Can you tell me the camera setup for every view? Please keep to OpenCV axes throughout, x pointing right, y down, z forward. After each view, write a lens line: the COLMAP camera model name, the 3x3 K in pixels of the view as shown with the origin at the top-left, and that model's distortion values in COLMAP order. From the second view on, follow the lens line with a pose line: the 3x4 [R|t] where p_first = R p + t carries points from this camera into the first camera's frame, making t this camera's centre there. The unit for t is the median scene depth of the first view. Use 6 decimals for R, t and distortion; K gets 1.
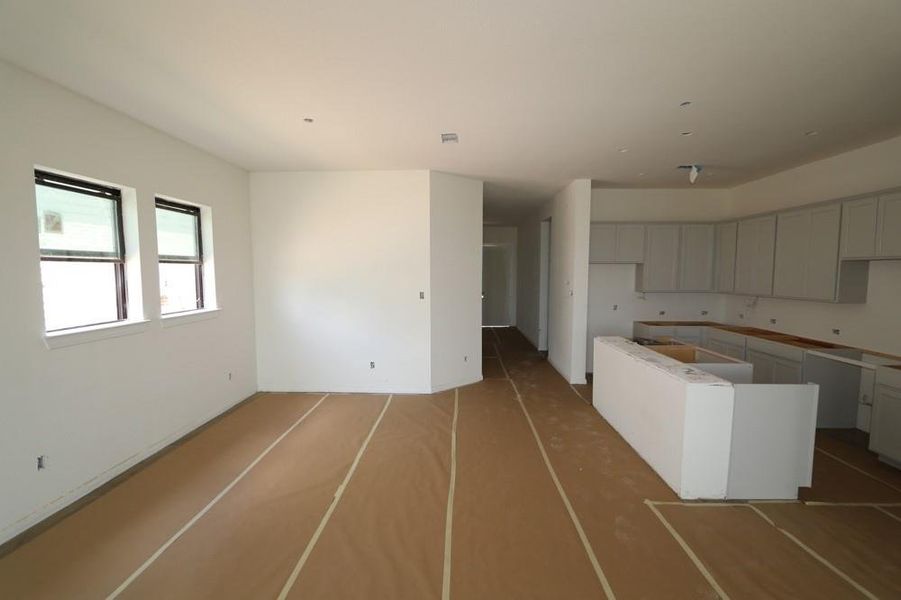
lens RADIAL K [[399.9, 0, 453.5], [0, 399.9, 309.2], [0, 0, 1]] dist [-0.002105, -0.000183]
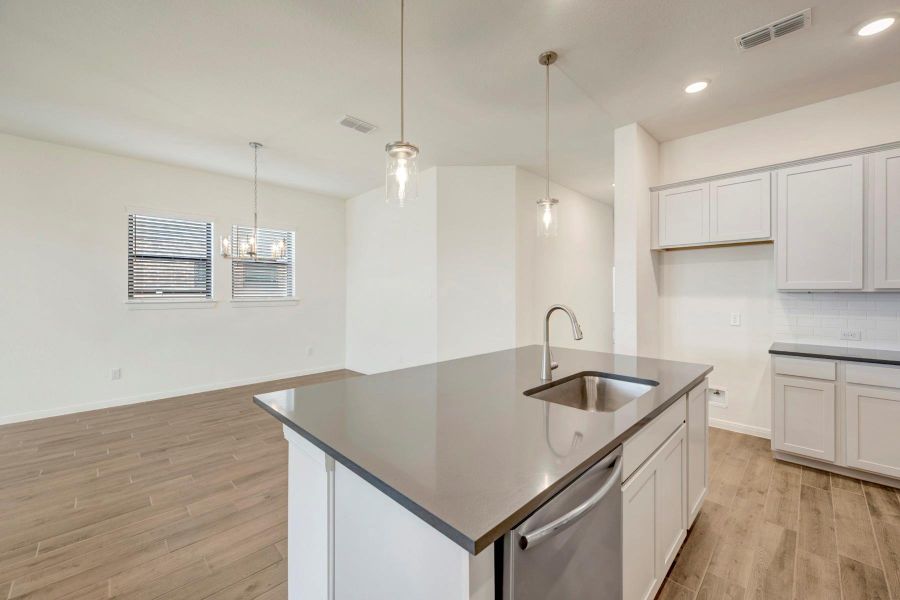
lens RADIAL K [[355.7, 0, 453.4], [0, 355.7, 294.0], [0, 0, 1]] dist [-0.000462, 0.000077]
pose [[0.745163, -0.003776, -0.666872, 0.593695], [-0.048240, 0.997059, -0.059549, 0.012912], [0.665136, 0.076543, 0.742789, 0.438738]]
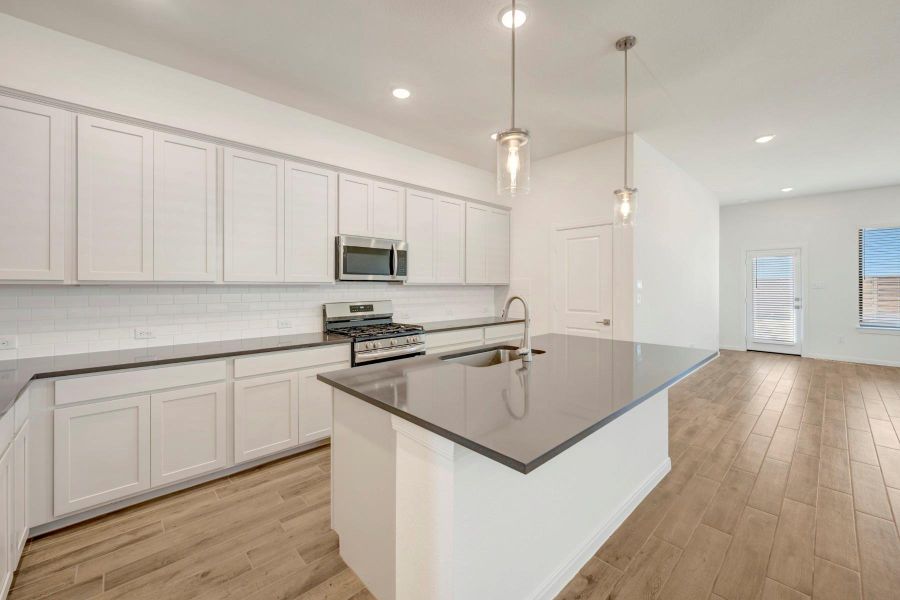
lens RADIAL K [[361.6, 0, 451.3], [0, 361.6, 286.9], [0, 0, 1]] dist [-0.001095, 0.000363]
pose [[-0.729227, -0.008805, 0.684215, 0.188962], [0.049105, 0.996666, 0.065162, -0.045675], [-0.682507, 0.081116, -0.726363, 1.154759]]
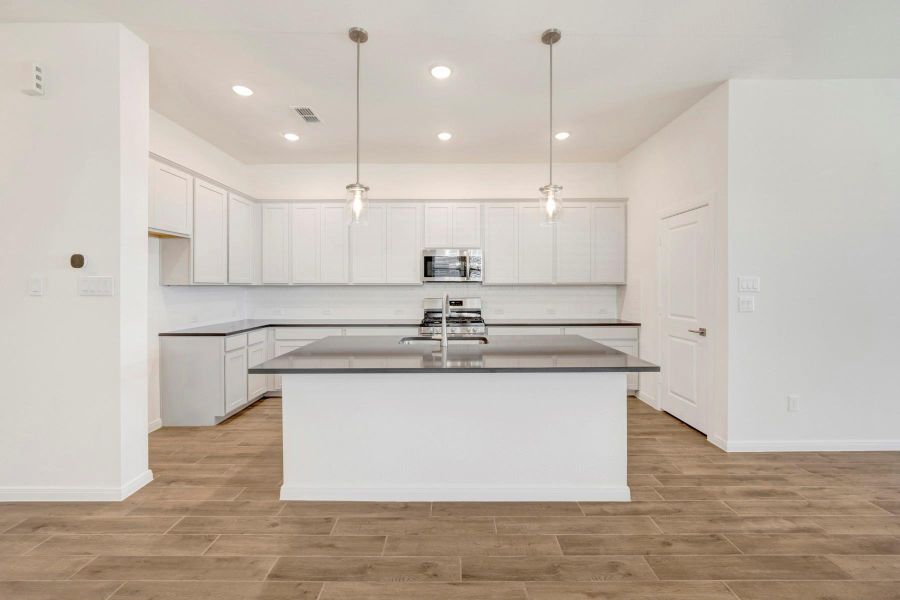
lens RADIAL K [[361.6, 0, 451.3], [0, 361.6, 286.9], [0, 0, 1]] dist [-0.001095, 0.000363]
pose [[-0.056610, -0.009810, 0.998348, -0.117740], [0.079155, 0.996760, 0.014283, -0.018744], [-0.995254, 0.079832, -0.055650, 0.797711]]
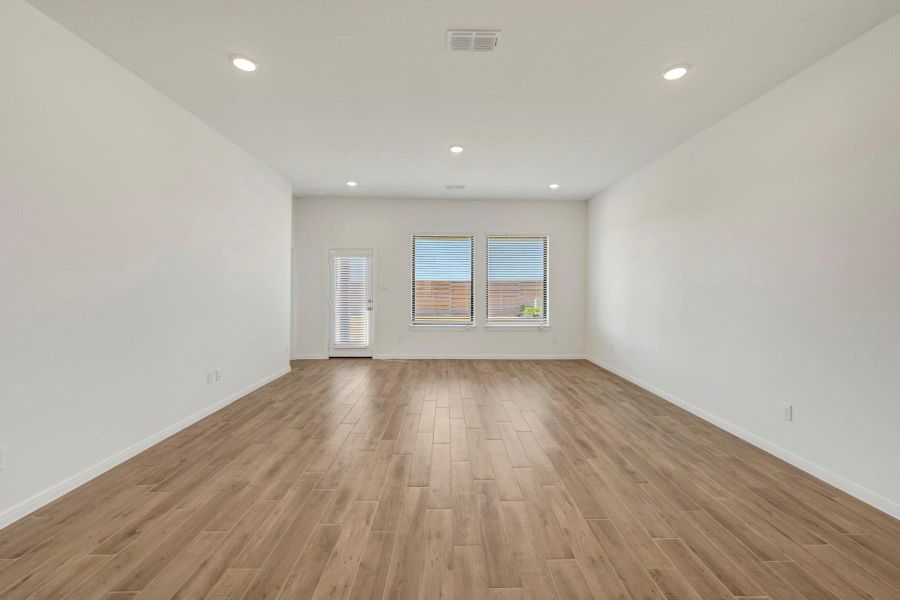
lens RADIAL K [[360.0, 0, 453.9], [0, 360.0, 282.2], [0, 0, 1]] dist [0.001579, -0.000010]
pose [[-0.996783, -0.011153, -0.079368, -0.035092], [-0.016183, 0.997881, 0.063028, -0.007290], [0.078497, 0.064109, -0.994851, 0.650243]]
